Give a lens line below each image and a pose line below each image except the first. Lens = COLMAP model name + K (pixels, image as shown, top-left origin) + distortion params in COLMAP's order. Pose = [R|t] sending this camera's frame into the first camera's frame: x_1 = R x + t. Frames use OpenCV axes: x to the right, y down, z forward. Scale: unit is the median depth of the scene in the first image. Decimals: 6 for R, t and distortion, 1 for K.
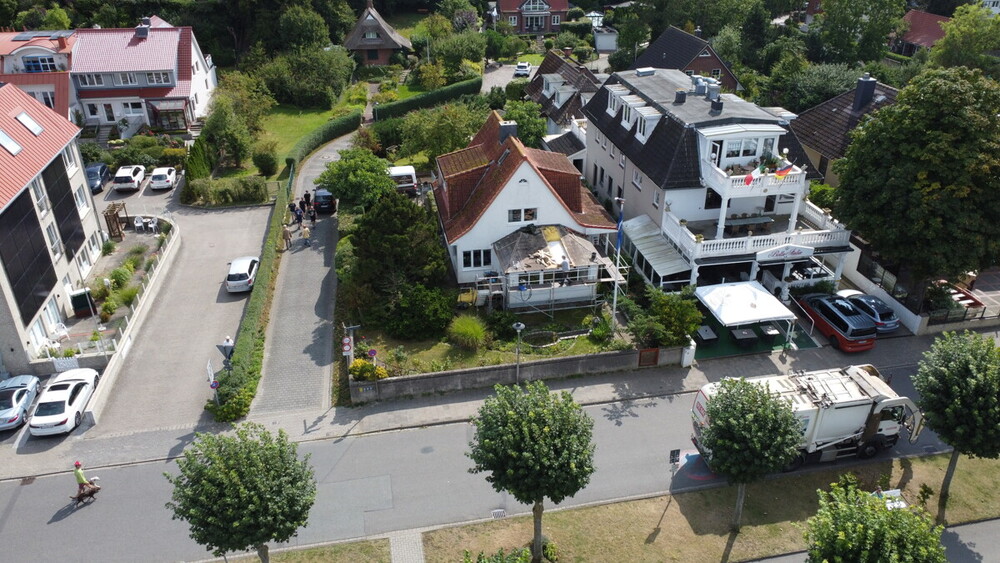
lens RADIAL K [[747.9, 0, 500.0], [0, 747.9, 281.5], [0, 0, 1]] dist [0.007676, -0.003694]
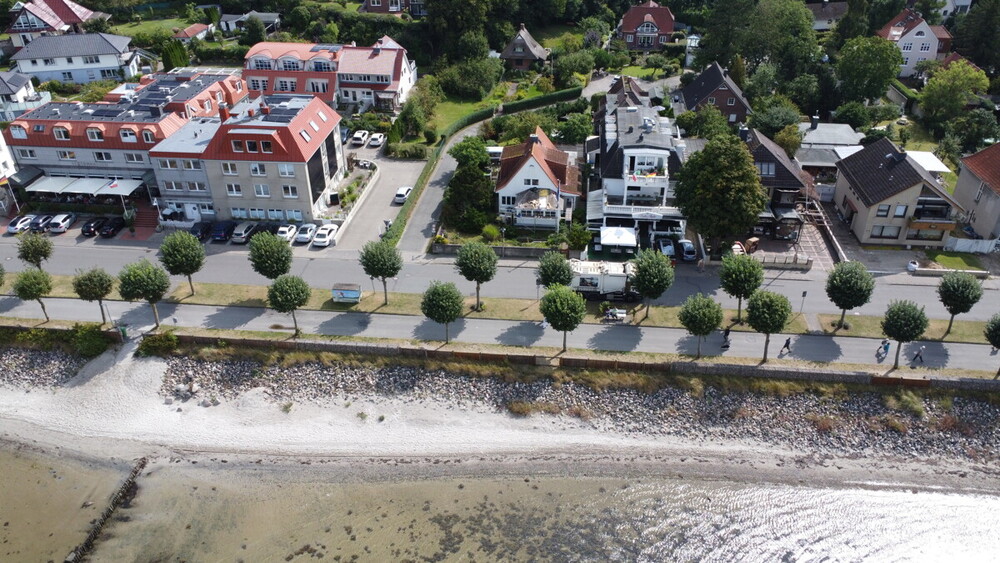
lens RADIAL K [[747.9, 0, 500.0], [0, 747.9, 281.5], [0, 0, 1]] dist [0.007676, -0.003694]
pose [[0.957350, 0.150054, -0.246911, 0.429410], [-0.133683, 0.987636, 0.081882, 0.020839], [0.256145, -0.045382, 0.965572, -0.884227]]
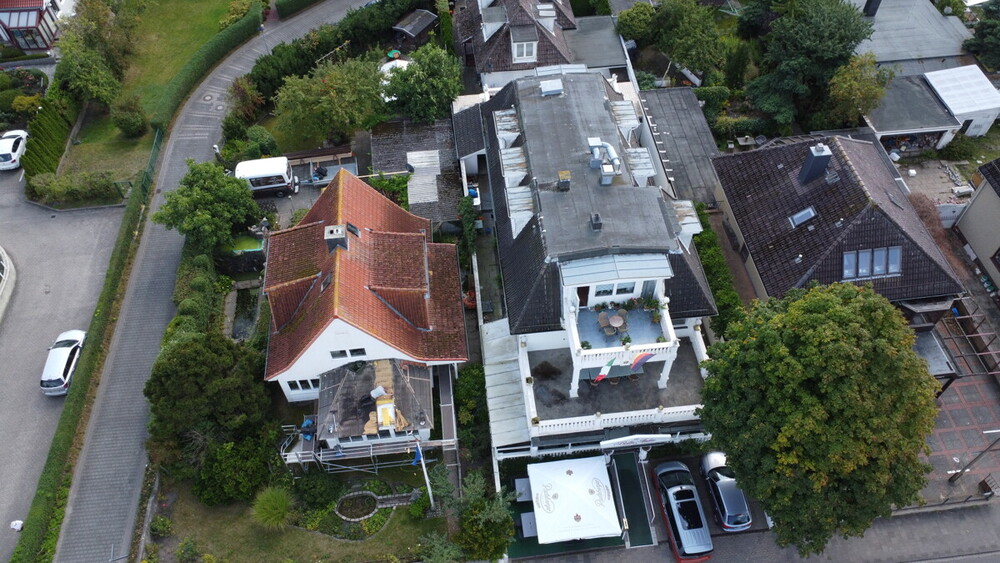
lens RADIAL K [[747.9, 0, 500.0], [0, 747.9, 281.5], [0, 0, 1]] dist [0.007676, -0.003694]
pose [[0.996768, 0.055803, -0.057786, 0.215784], [-0.027478, 0.912793, 0.407496, -0.449950], [0.075486, -0.404592, 0.911377, 0.224301]]
